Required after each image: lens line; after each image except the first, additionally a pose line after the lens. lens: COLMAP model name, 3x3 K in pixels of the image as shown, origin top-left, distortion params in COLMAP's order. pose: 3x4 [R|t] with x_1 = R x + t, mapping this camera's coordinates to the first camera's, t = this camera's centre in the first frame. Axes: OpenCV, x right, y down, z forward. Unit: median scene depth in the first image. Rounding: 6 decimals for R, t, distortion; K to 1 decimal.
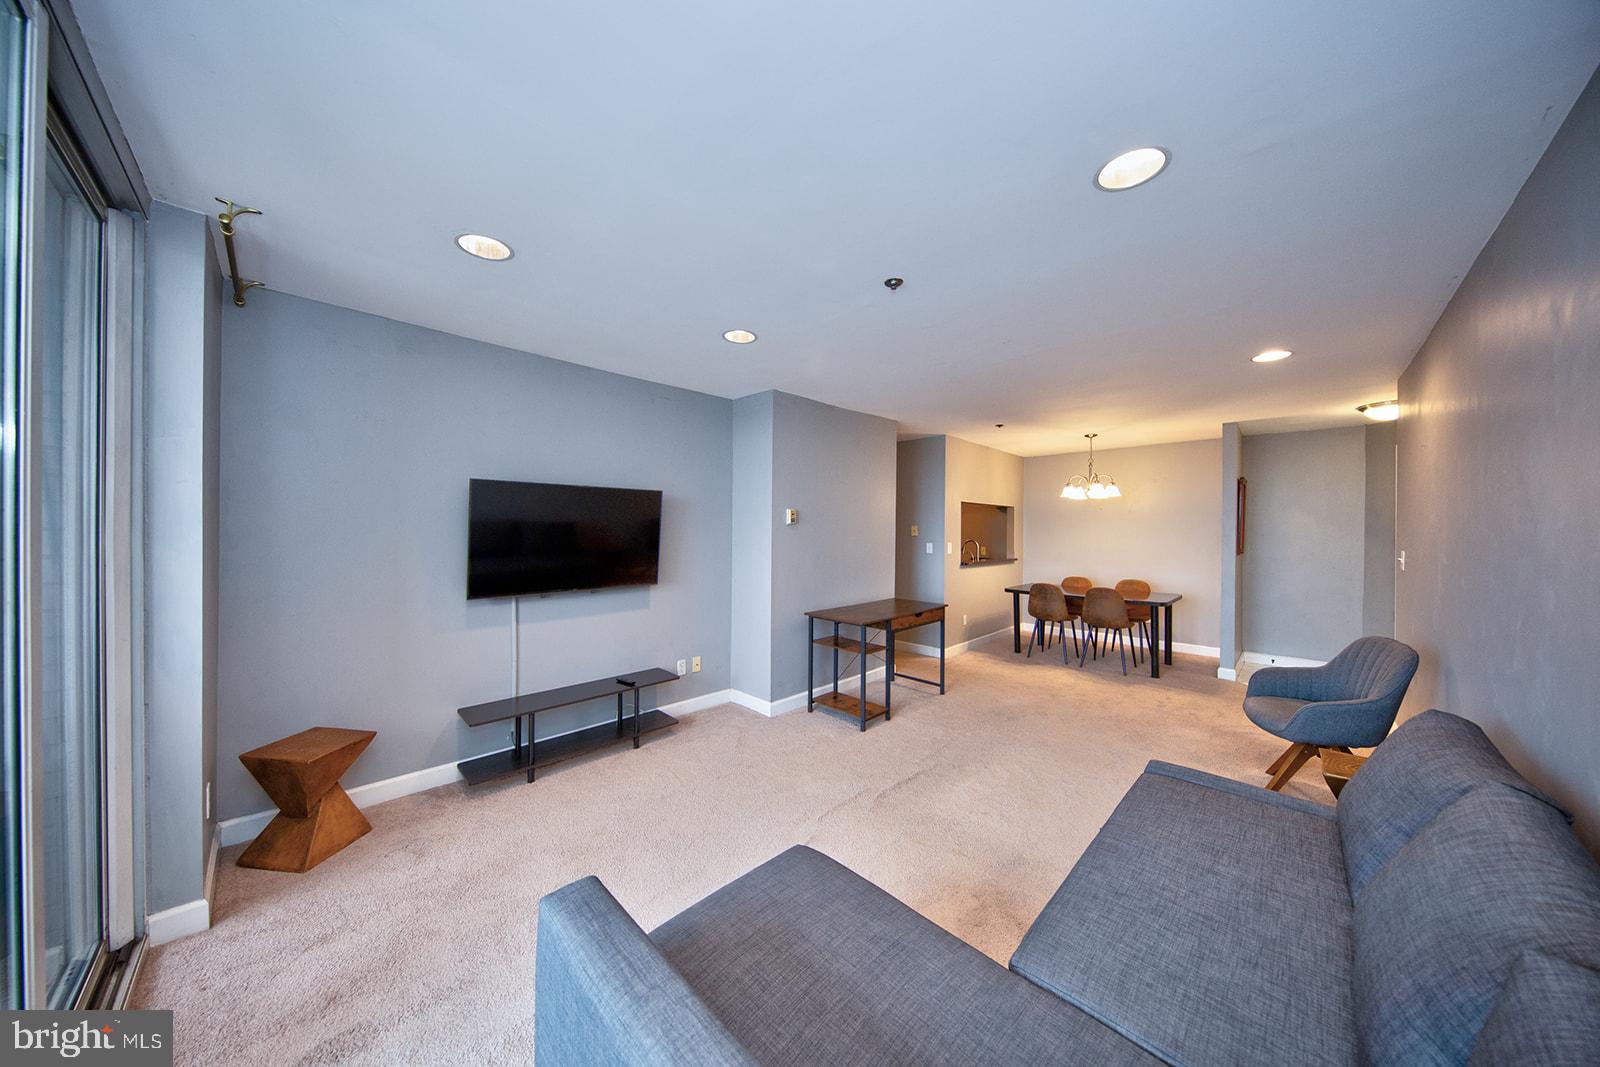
lens RADIAL K [[498.8, 0, 800.0], [0, 498.8, 533.5], [0, 0, 1]] dist [0.005776, -0.000007]
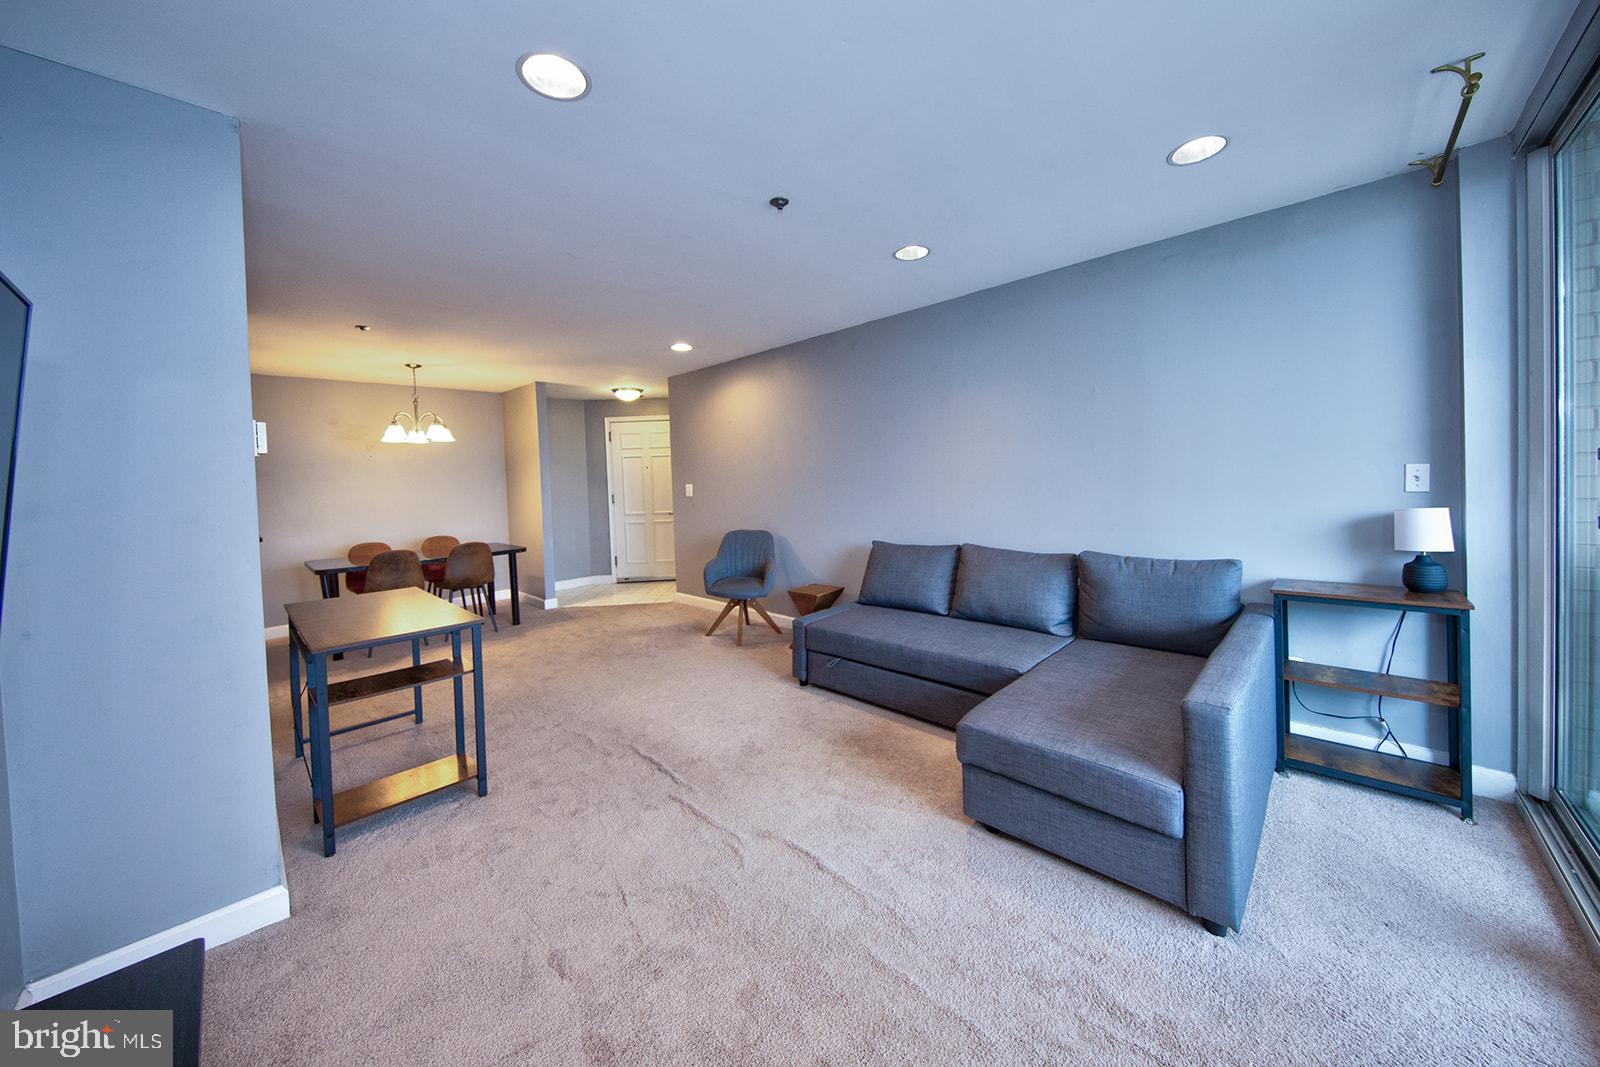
lens RADIAL K [[549.7, 0, 805.8], [0, 549.7, 496.2], [0, 0, 1]] dist [0.000649, 0.000007]
pose [[-0.021370, -0.038265, 0.999039, -0.422683], [0.041063, 0.998390, 0.039119, 0.012493], [-0.998928, 0.041860, -0.019764, 0.462396]]
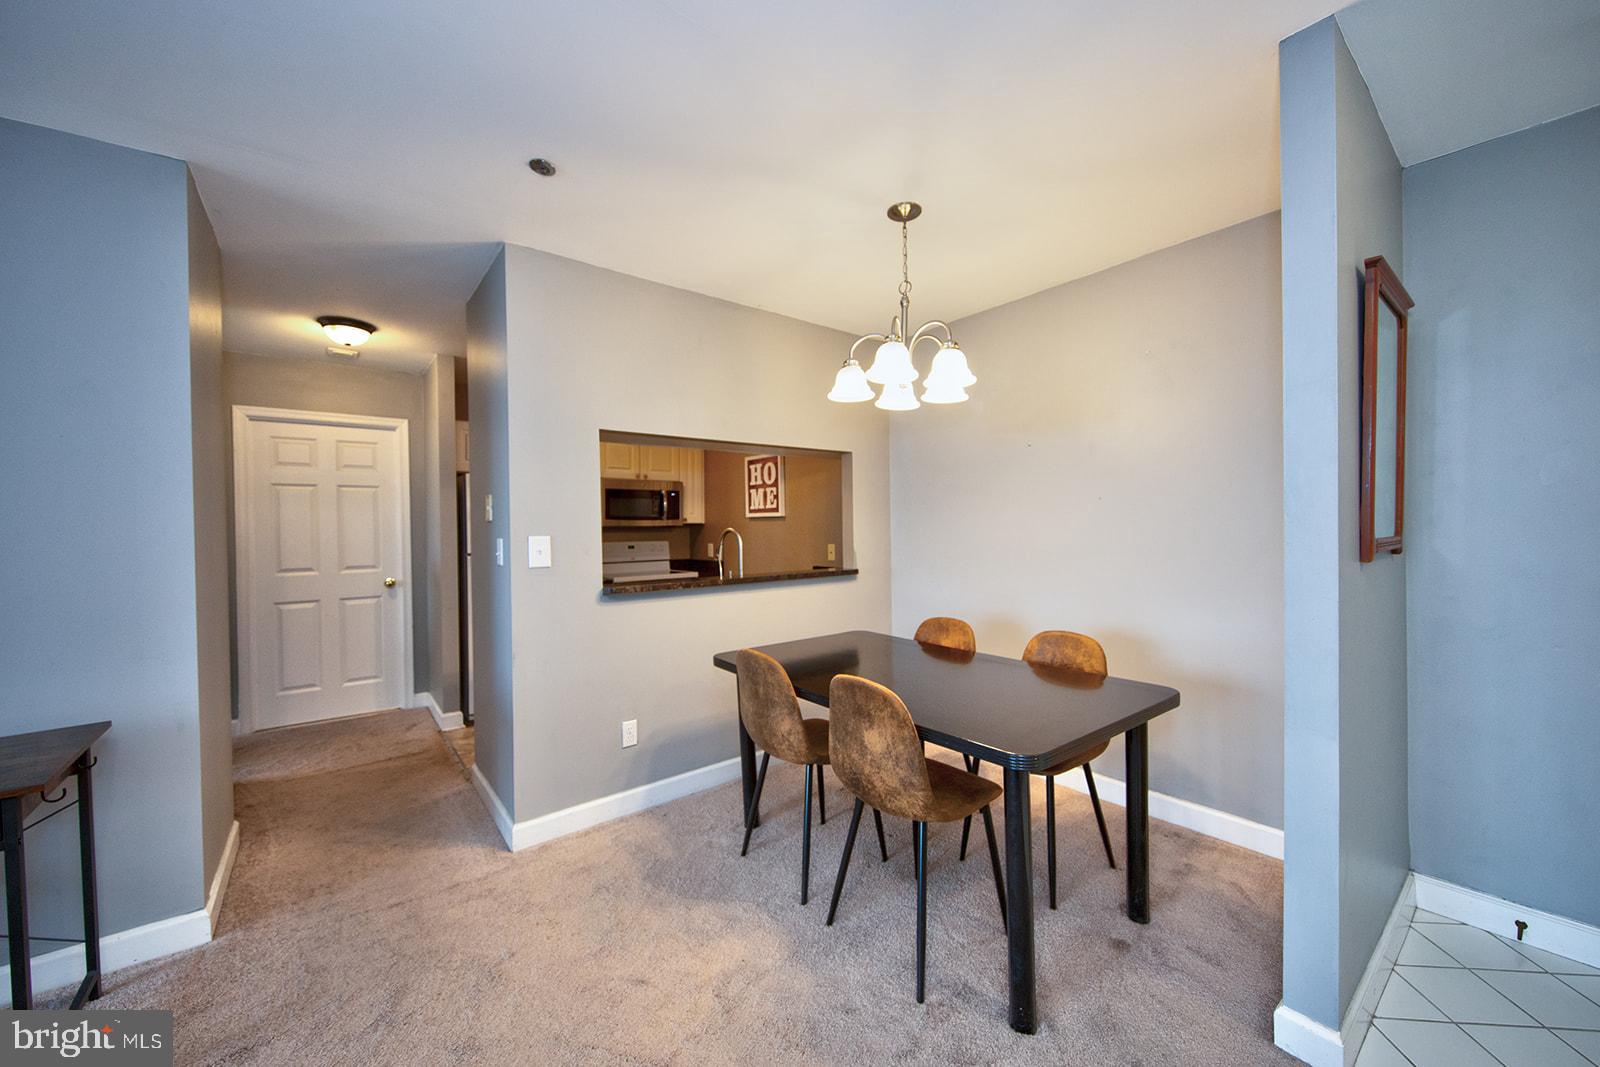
lens RADIAL K [[607.2, 0, 800.0], [0, 607.2, 533.5], [0, 0, 1]] dist [-0.008555, -0.000060]
pose [[0.992114, -0.022848, -0.123243, 0.676940], [0.023739, 0.999702, 0.005764, 0.021758], [0.123074, -0.008644, 0.992360, 0.709480]]
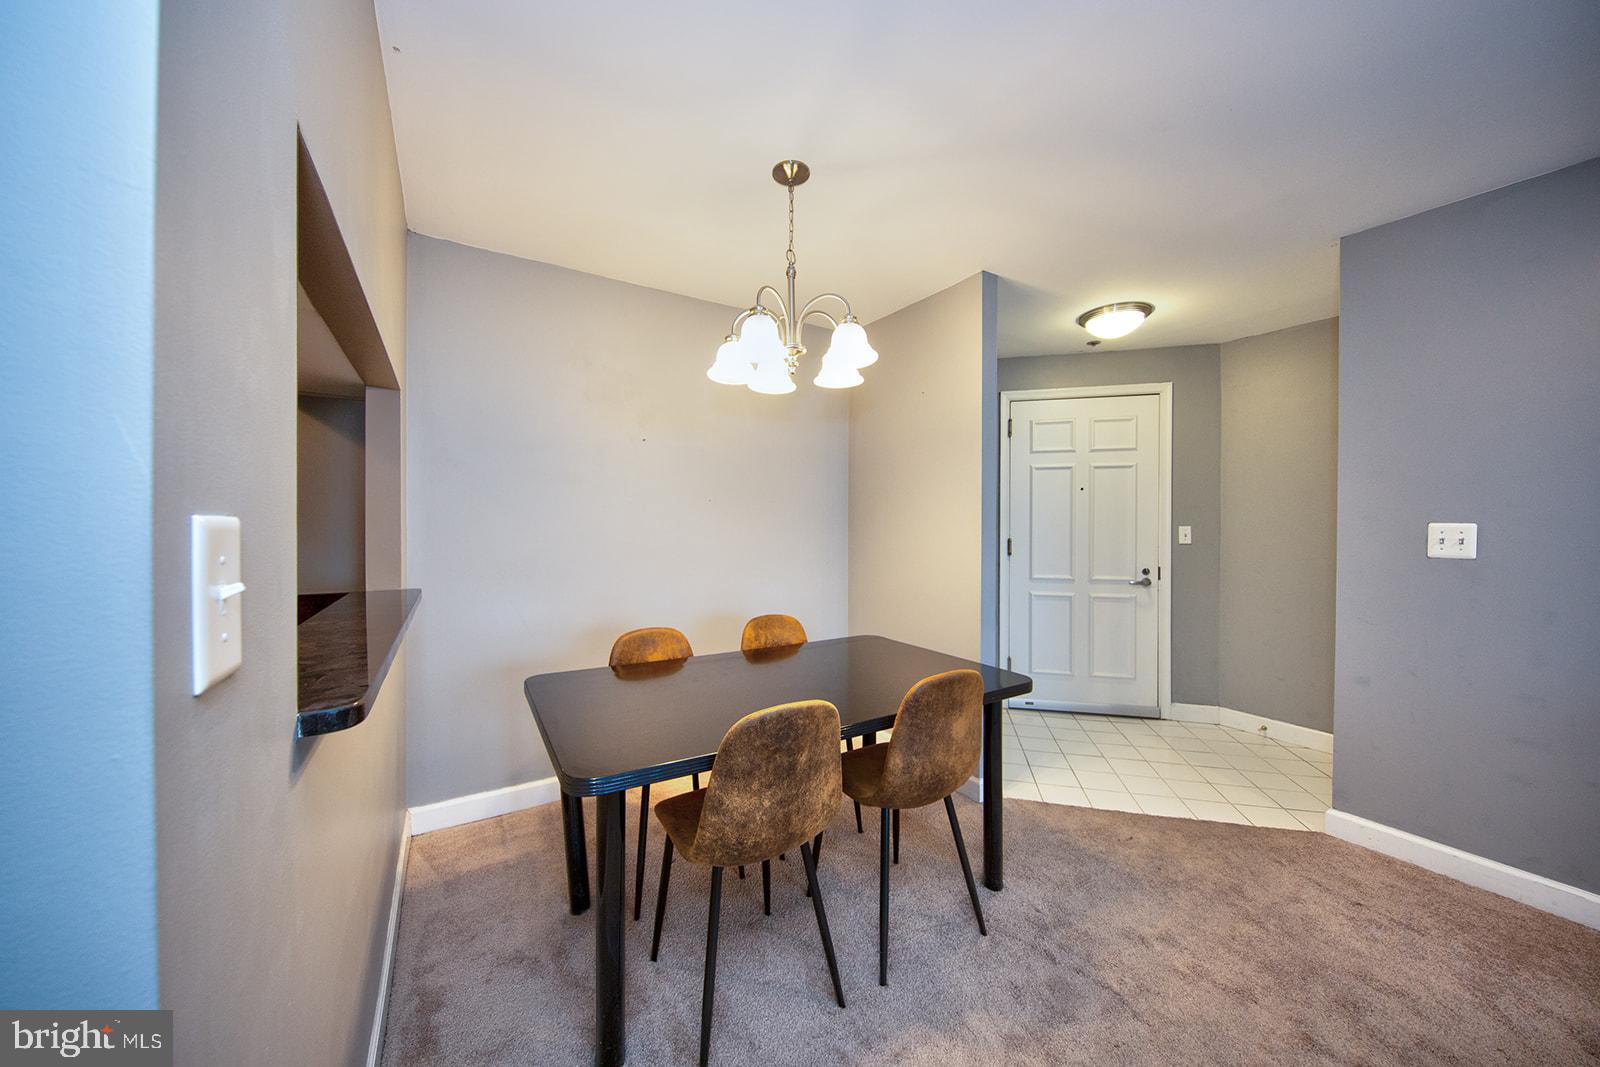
lens RADIAL K [[557.1, 0, 798.8], [0, 557.1, 528.8], [0, 0, 1]] dist [-0.000592, -0.000117]
pose [[0.234052, -0.011557, 0.972155, 0.296823], [0.001505, 0.999932, 0.011524, 0.022150], [-0.972223, -0.001234, 0.234054, 1.112827]]
